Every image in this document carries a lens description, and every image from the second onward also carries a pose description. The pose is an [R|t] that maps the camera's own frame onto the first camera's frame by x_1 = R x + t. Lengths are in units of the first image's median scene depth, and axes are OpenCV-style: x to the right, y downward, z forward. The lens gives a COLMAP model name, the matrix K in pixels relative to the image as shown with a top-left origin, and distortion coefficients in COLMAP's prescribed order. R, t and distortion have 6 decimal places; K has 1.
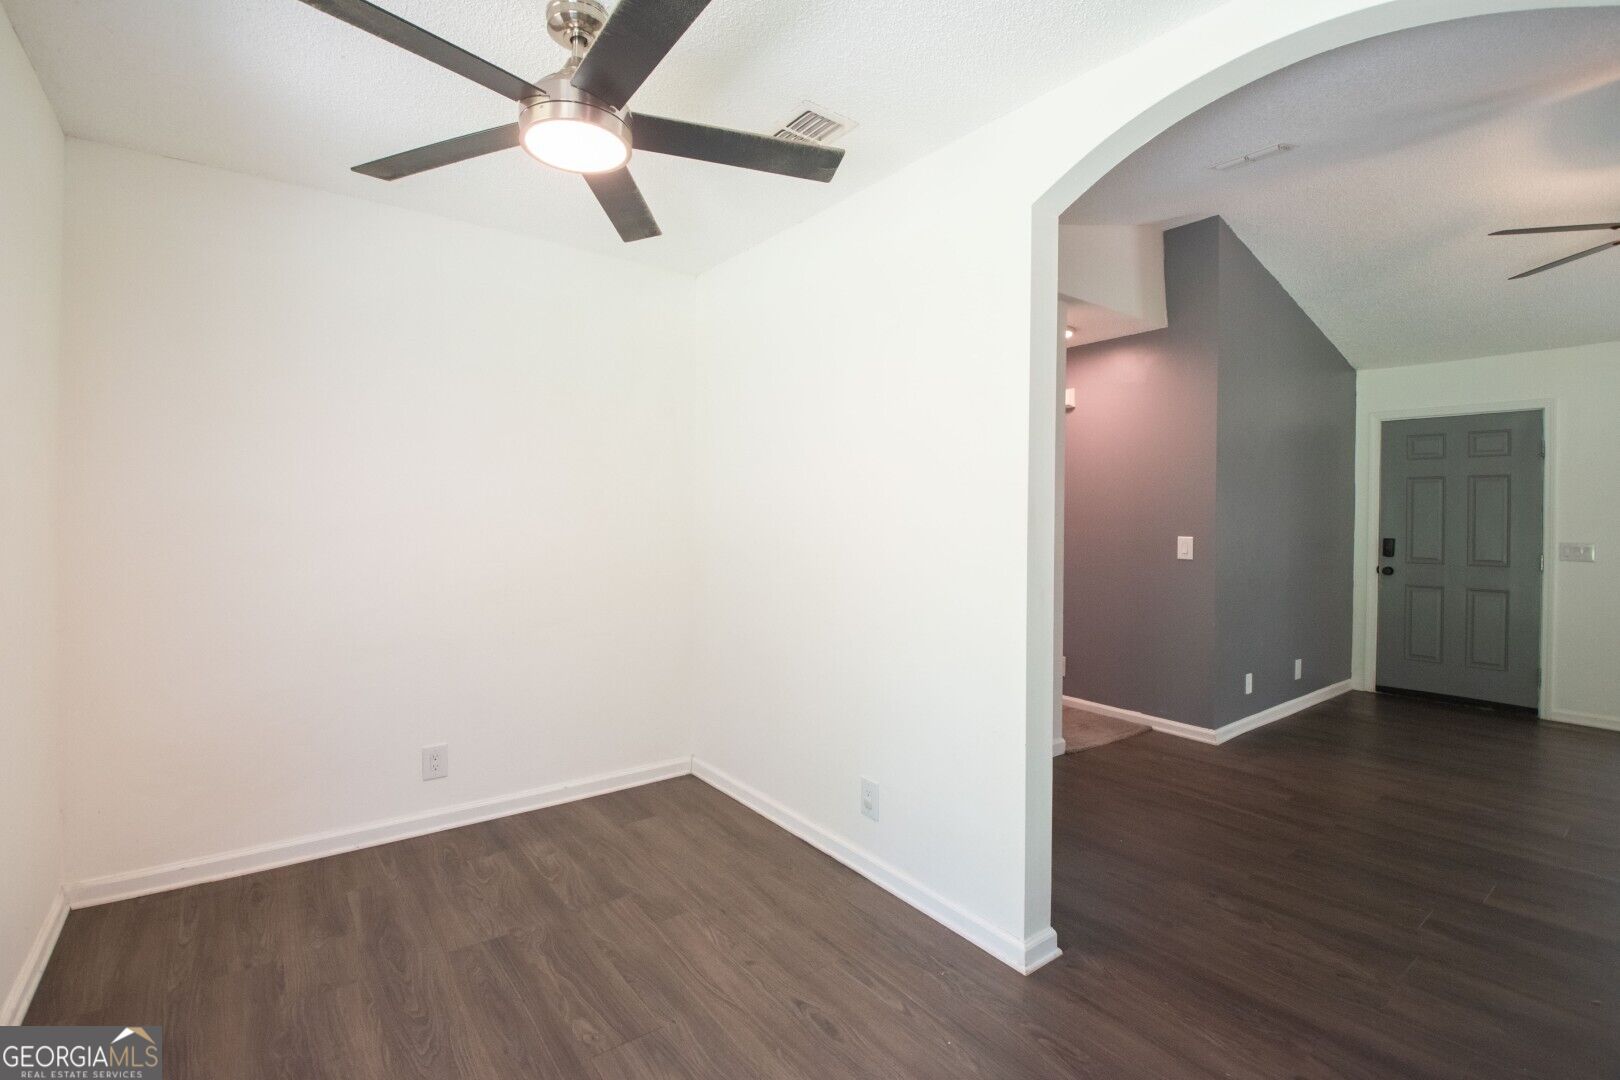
lens RADIAL K [[741.3, 0, 811.7], [0, 741.3, 519.0], [0, 0, 1]] dist [-0.001620, -0.012889]
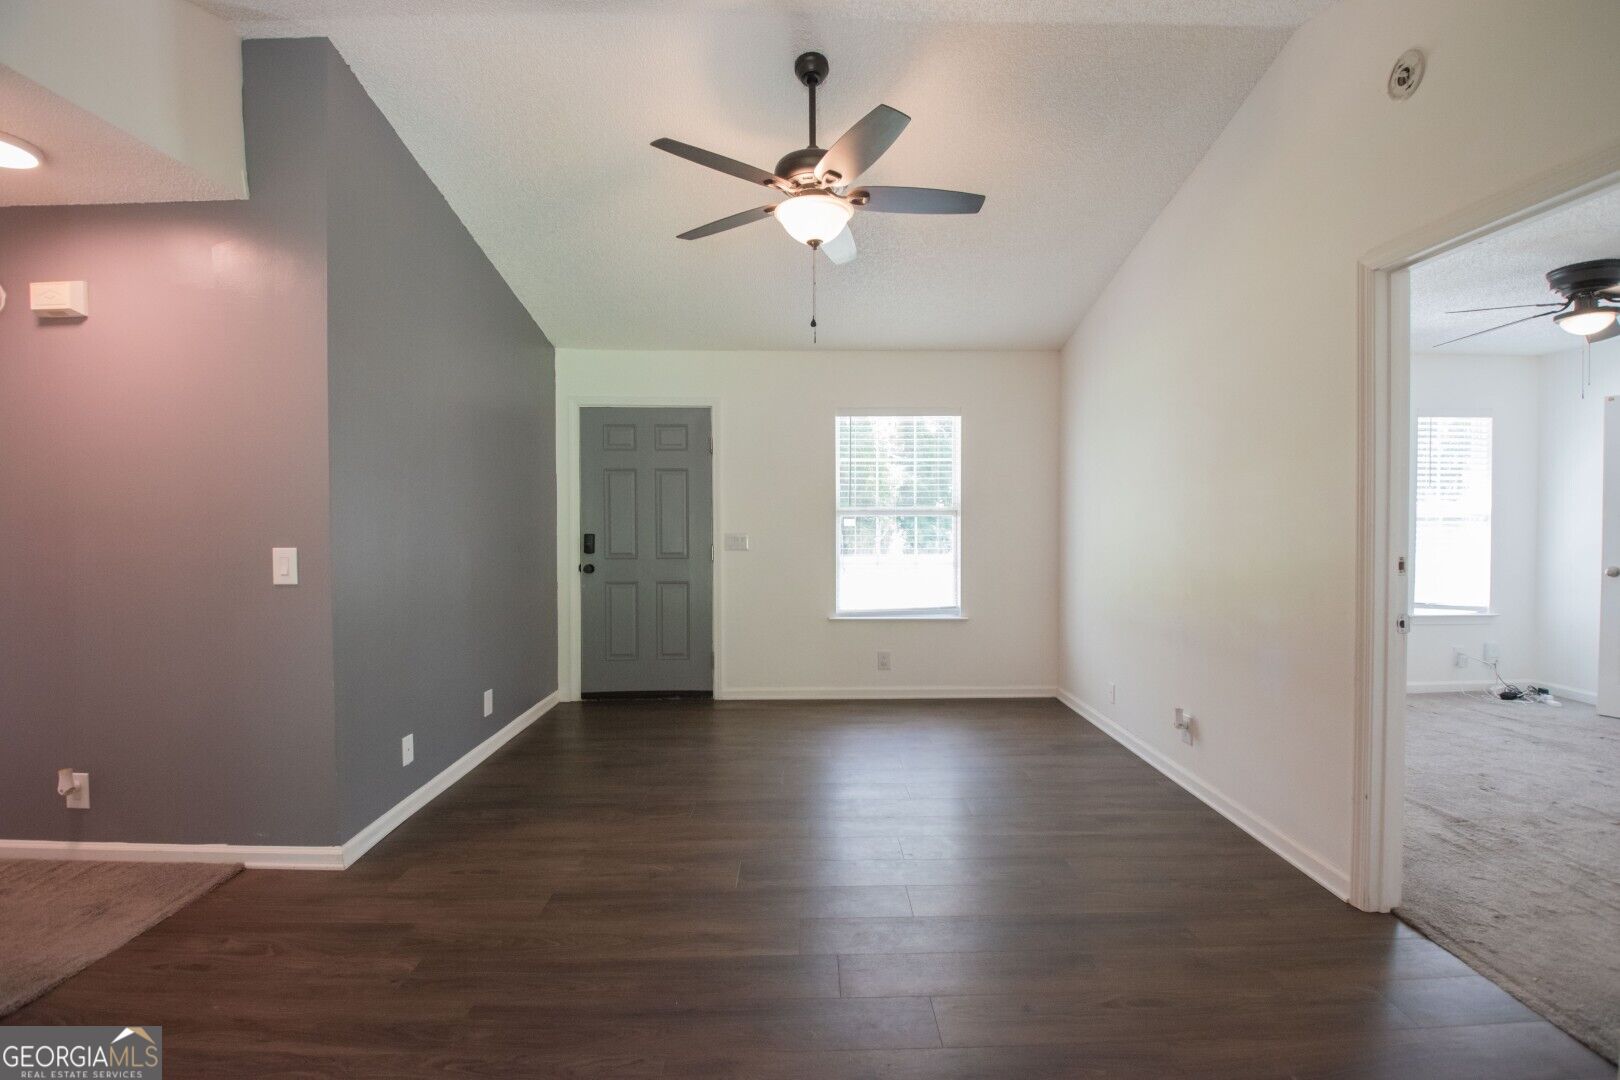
lens RADIAL K [[707.7, 0, 818.9], [0, 707.7, 529.6], [0, 0, 1]] dist [0.003060, -0.019693]
pose [[0.596584, -0.031952, 0.801915, 0.259836], [0.012342, 0.999454, 0.030641, -0.003255], [-0.802456, -0.008383, 0.596652, 0.254031]]
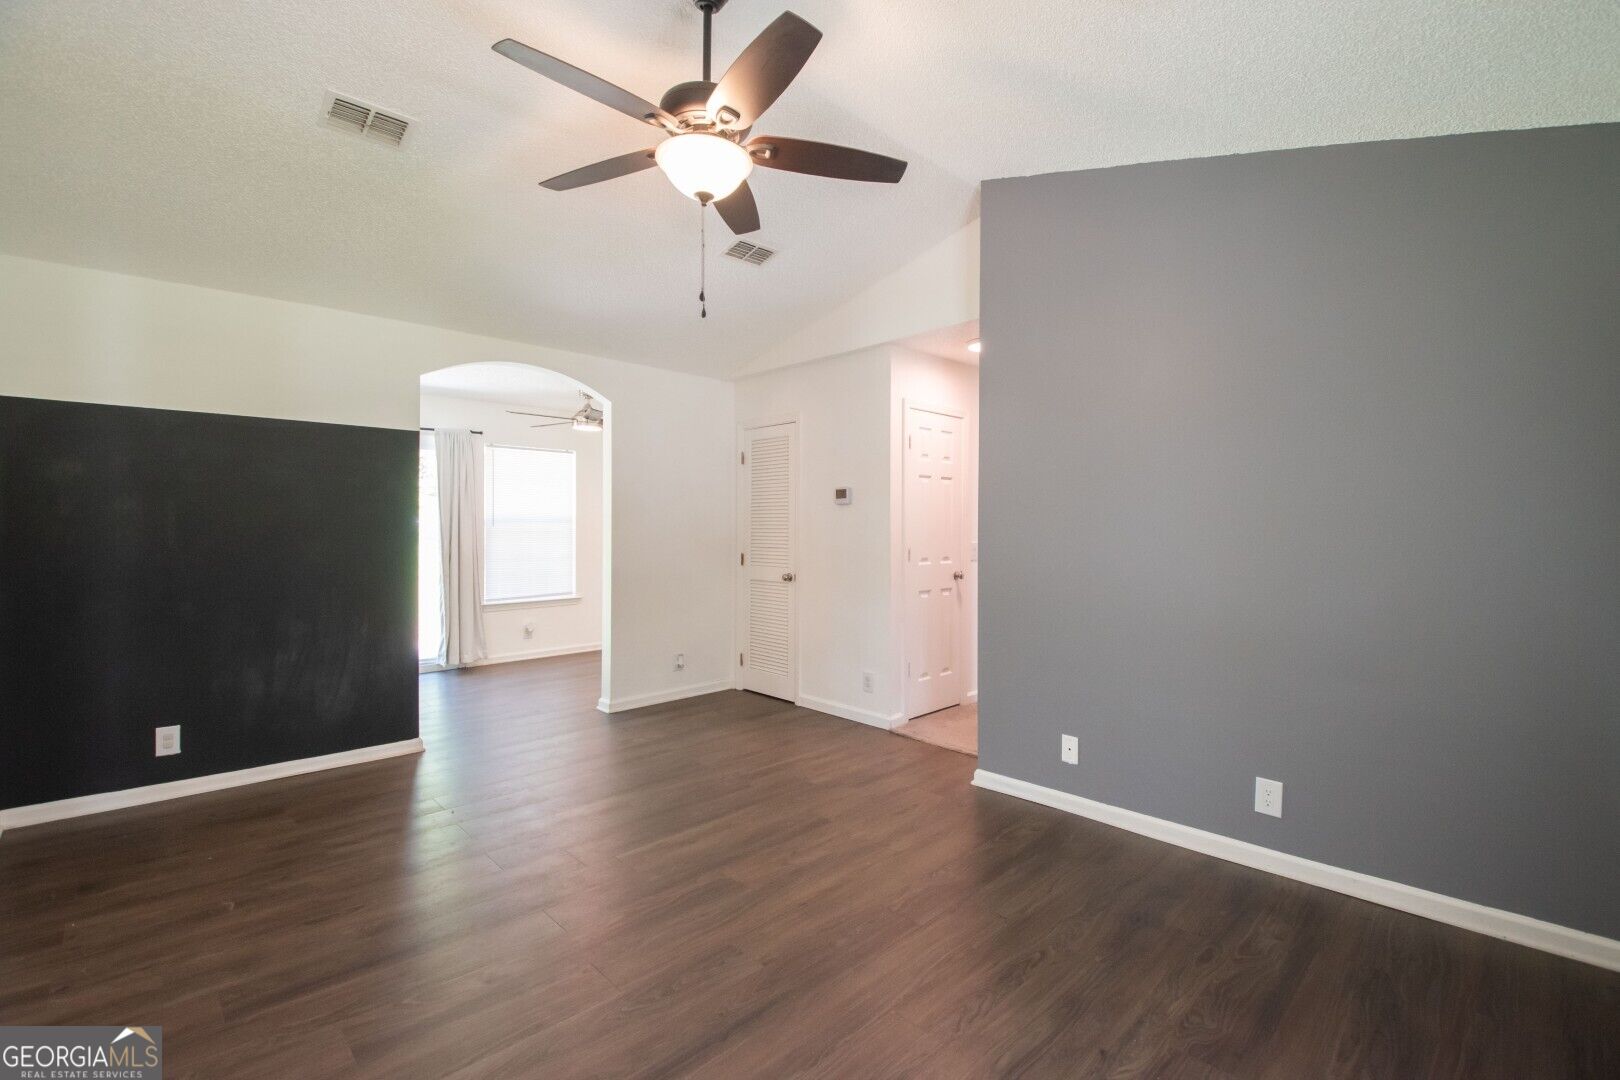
lens RADIAL K [[707.7, 0, 818.9], [0, 707.7, 529.6], [0, 0, 1]] dist [0.003060, -0.019693]
pose [[0.116152, -0.006974, -0.993207, 1.131419], [-0.004246, 0.999963, -0.007518, 0.007970], [0.993222, 0.005090, 0.116118, 0.595586]]
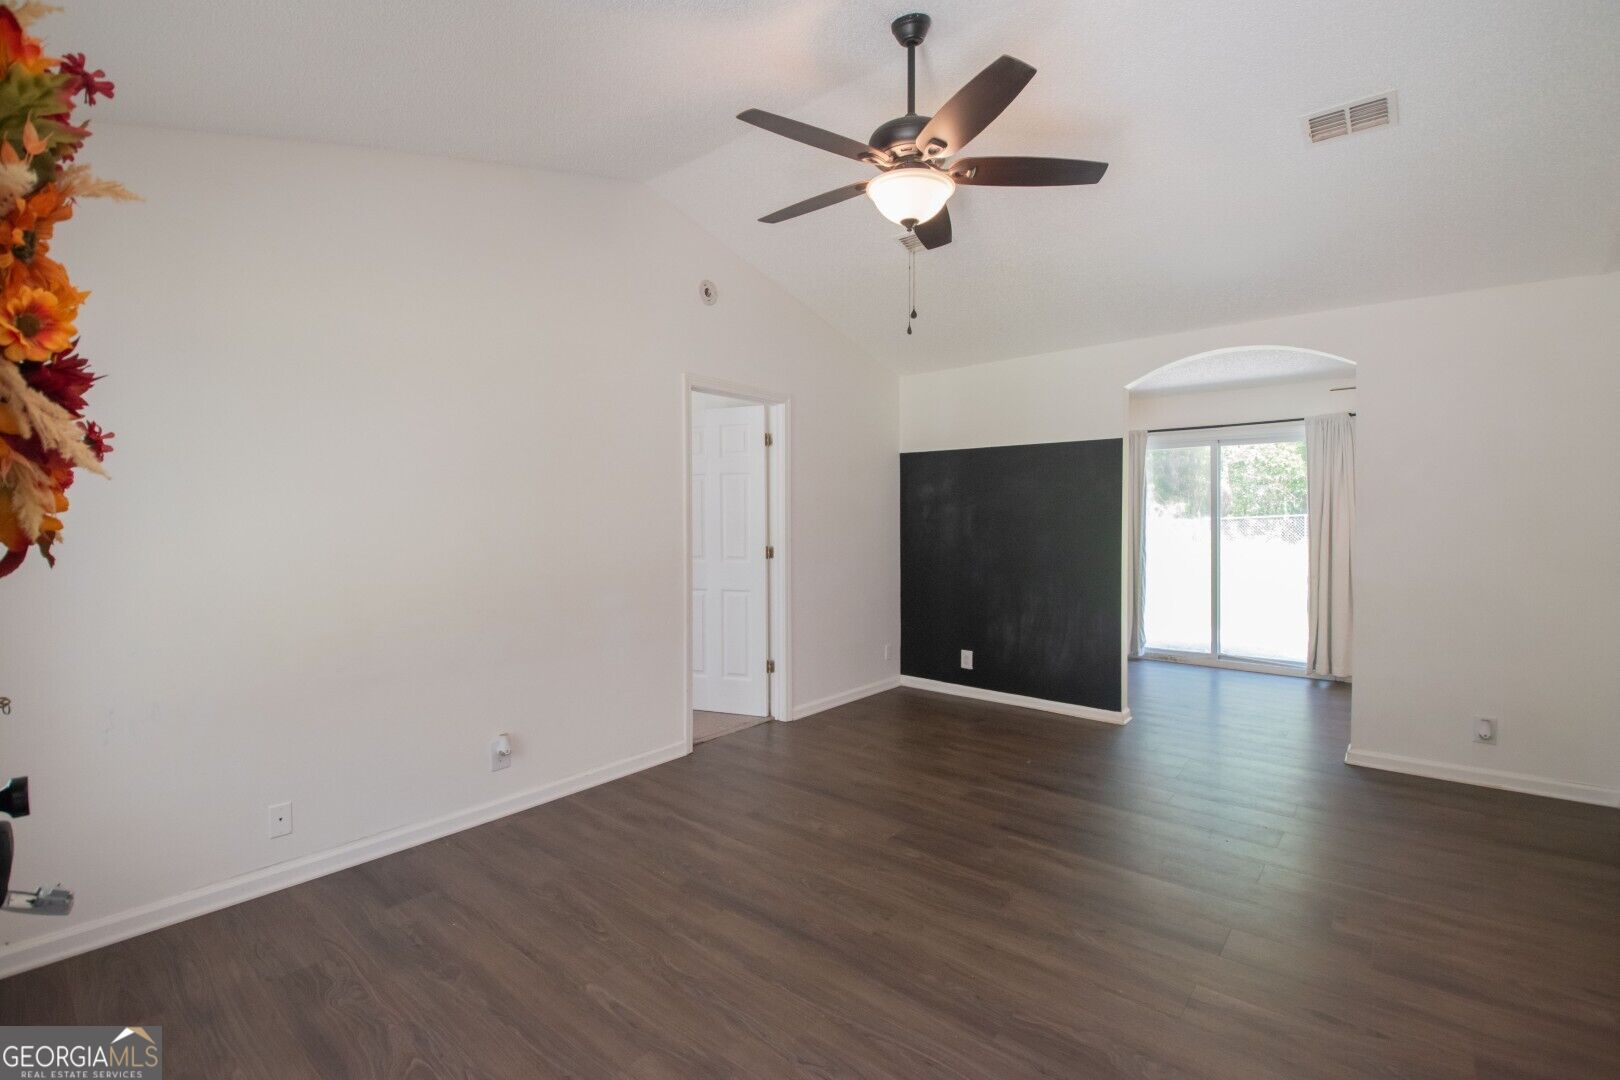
lens RADIAL K [[710.7, 0, 828.7], [0, 710.7, 521.6], [0, 0, 1]] dist [-0.000679, -0.021229]
pose [[-0.973140, -0.013308, -0.229830, 0.854418], [-0.015524, 0.999849, 0.007836, -0.004620], [0.229691, 0.011194, -0.973199, 1.035094]]
